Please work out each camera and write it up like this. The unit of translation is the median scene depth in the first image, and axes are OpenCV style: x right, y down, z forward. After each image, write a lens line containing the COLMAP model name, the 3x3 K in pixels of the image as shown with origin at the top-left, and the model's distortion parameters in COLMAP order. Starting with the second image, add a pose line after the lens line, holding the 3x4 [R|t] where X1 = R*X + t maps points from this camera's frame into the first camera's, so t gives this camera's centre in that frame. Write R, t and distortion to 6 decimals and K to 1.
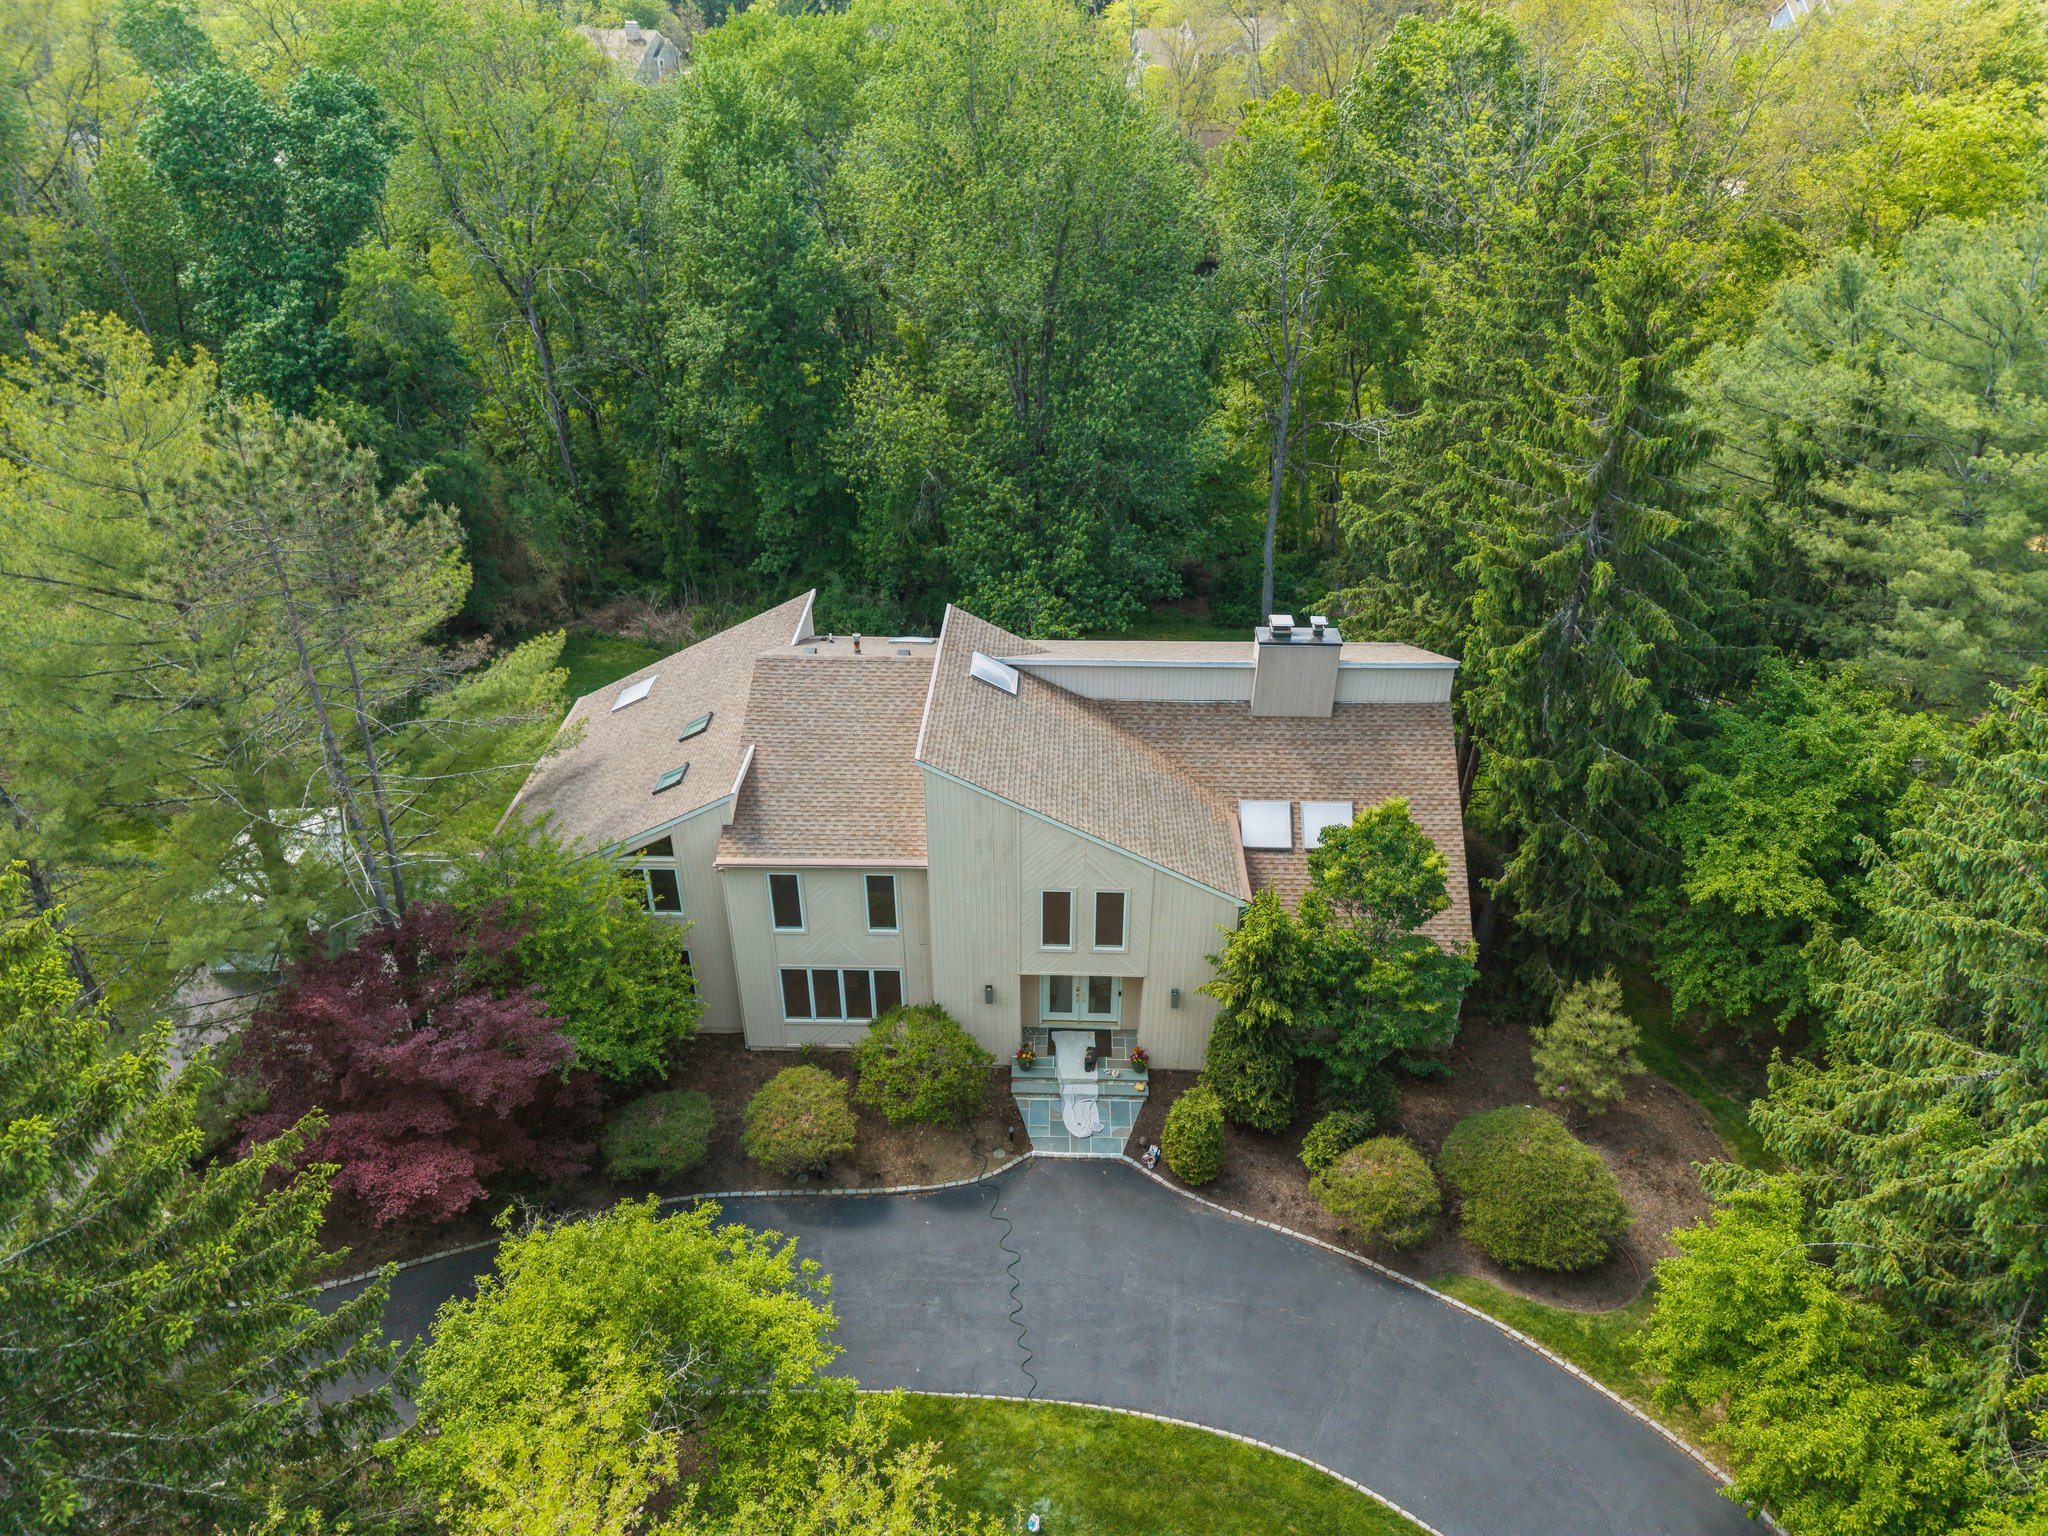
lens RADIAL K [[1410.2, 0, 1024.0], [0, 1410.2, 768.0], [0, 0, 1]] dist [0.004363, 0.001554]
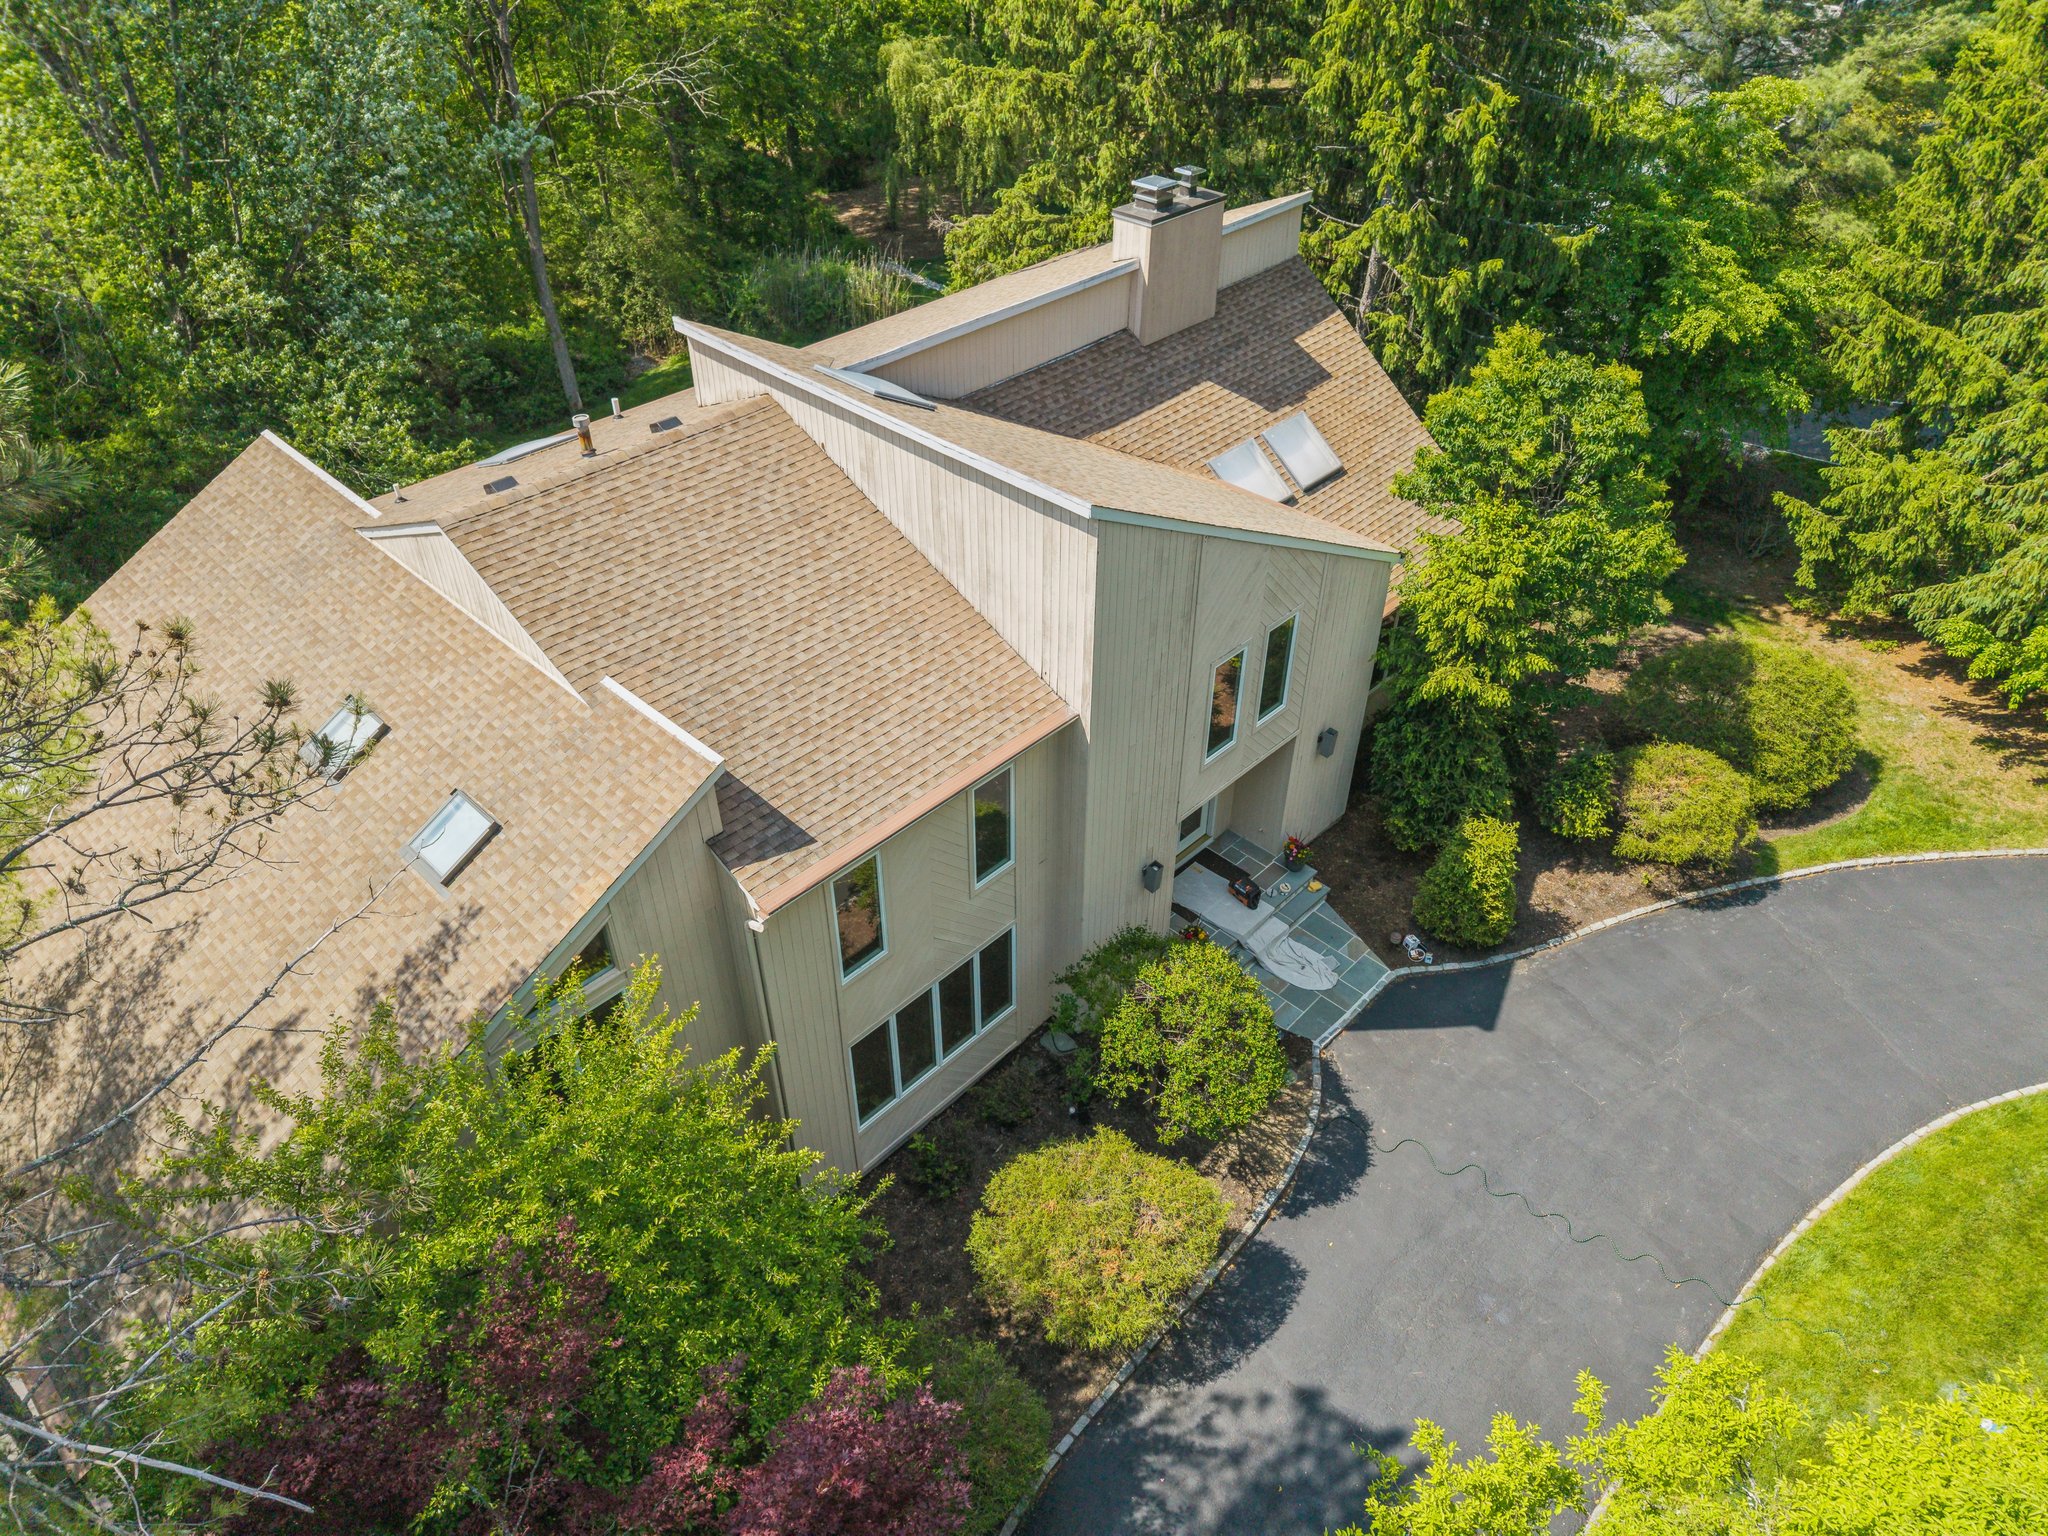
lens RADIAL K [[1408.6, 0, 1039.5], [0, 1408.6, 780.0], [0, 0, 1]] dist [0.019831, -0.007064]
pose [[0.652160, -0.466318, 0.597691, -0.405899], [0.388174, 0.882639, 0.265085, -0.056394], [-0.651159, 0.059130, 0.756635, 0.580909]]
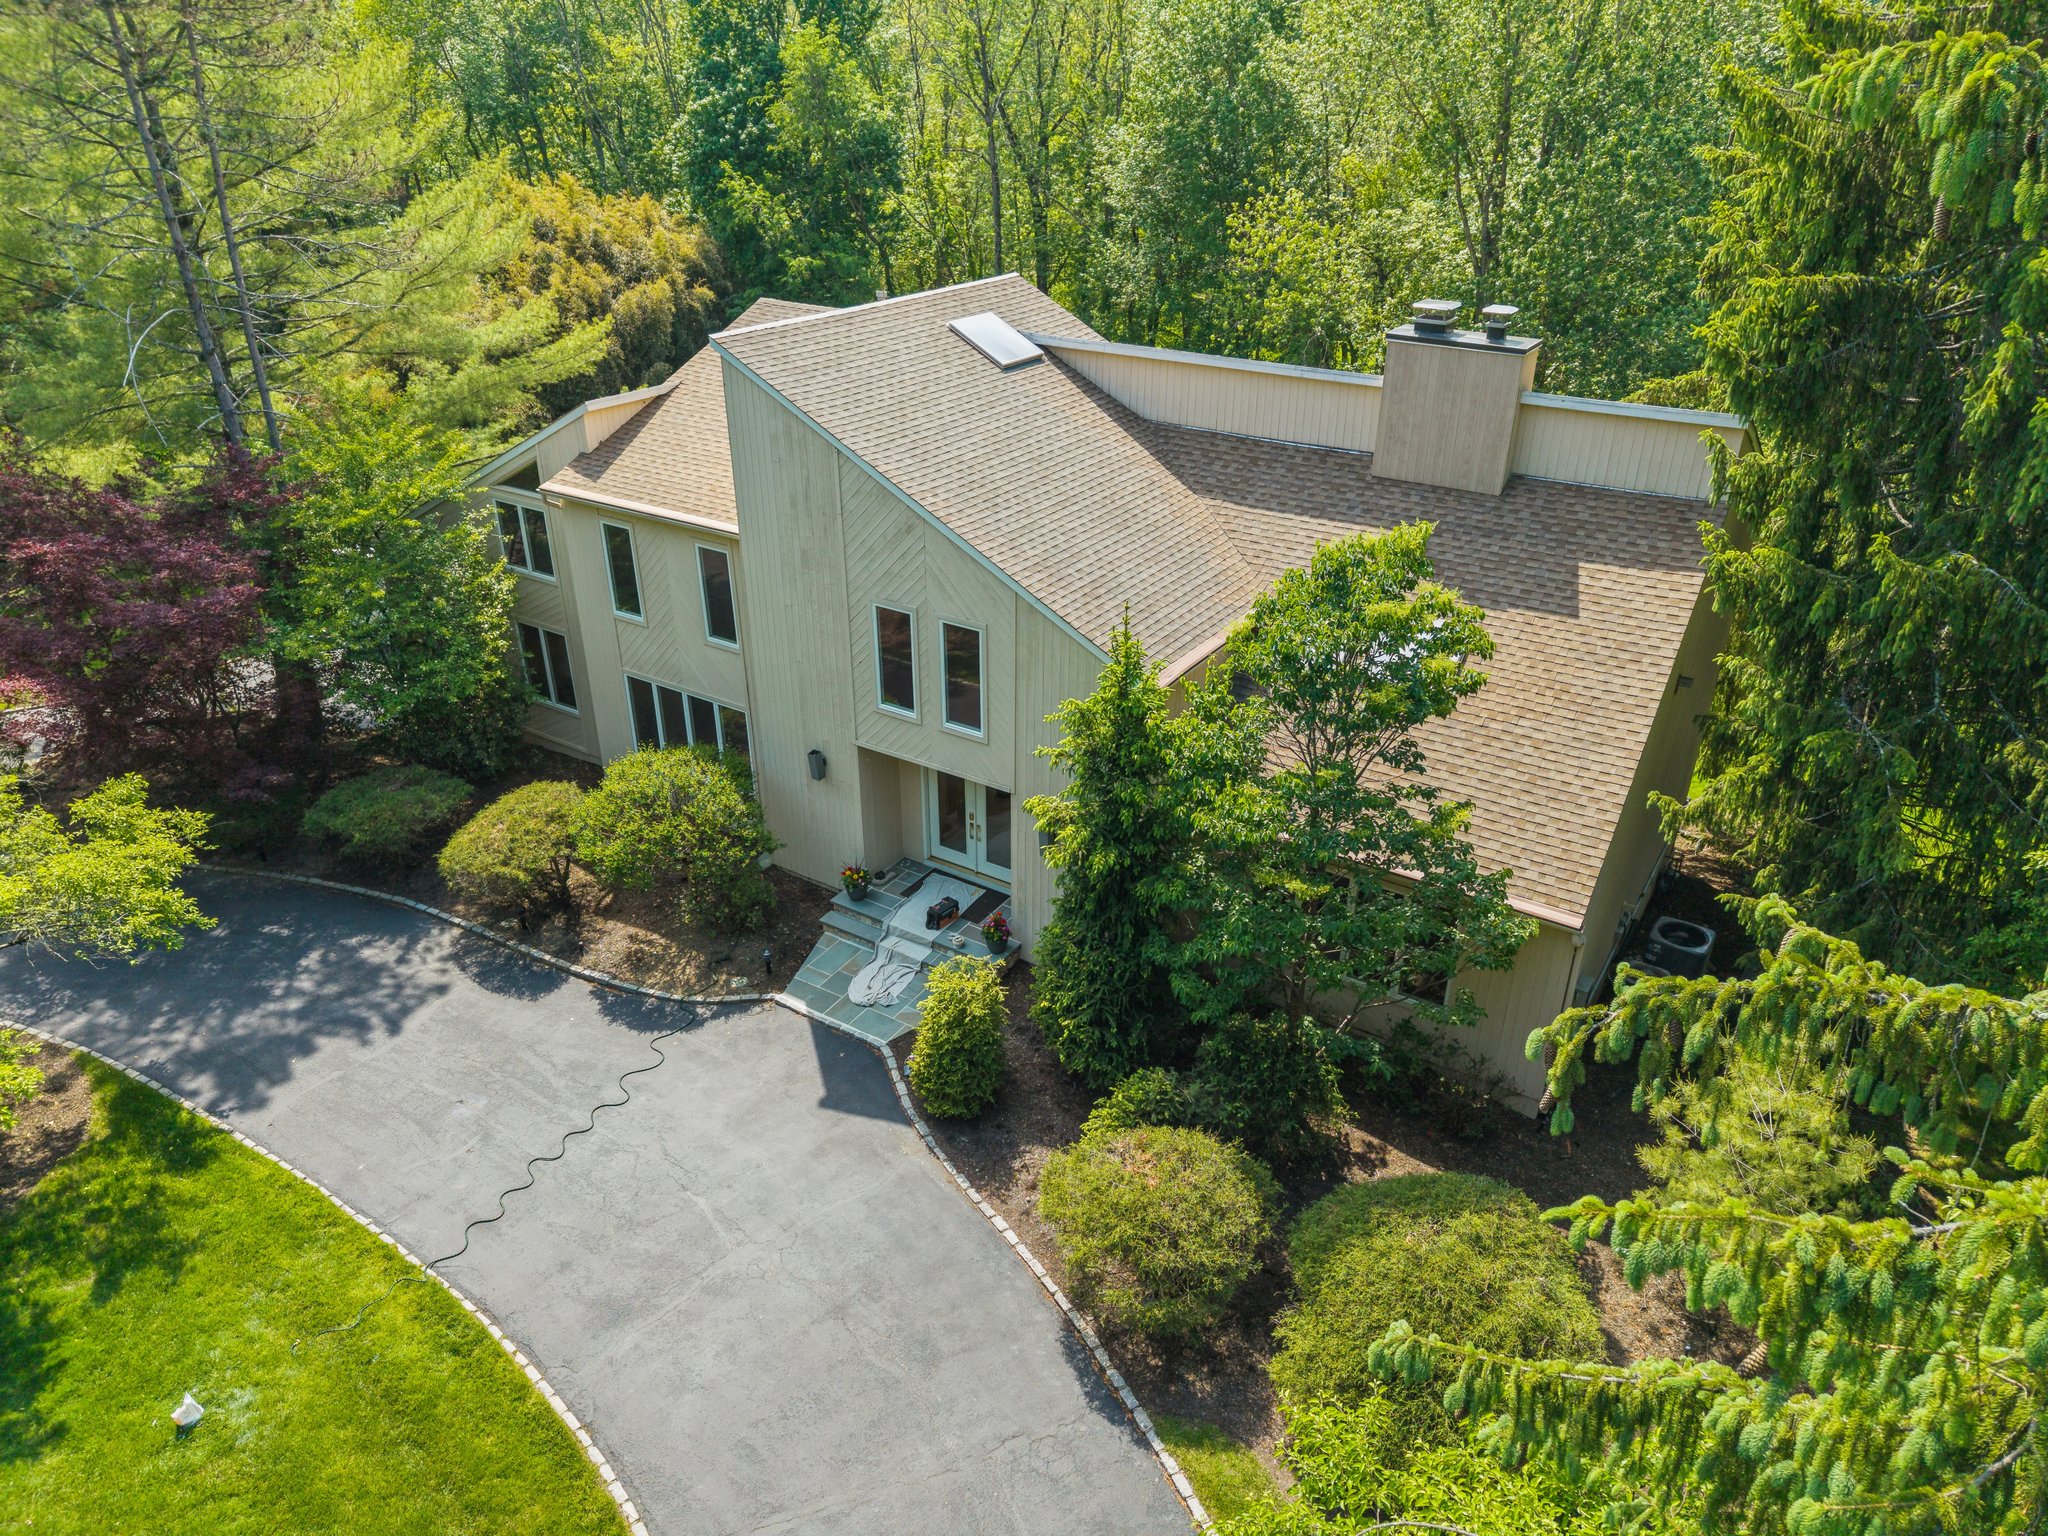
lens RADIAL K [[1370.5, 0, 1019.6], [0, 1370.5, 797.0], [0, 0, 1]] dist [0.001173, 0.001115]
pose [[0.852428, 0.254254, -0.456860, 0.369472], [-0.274227, 0.961381, 0.023367, 0.135553], [0.445158, 0.105364, 0.889232, 0.462896]]
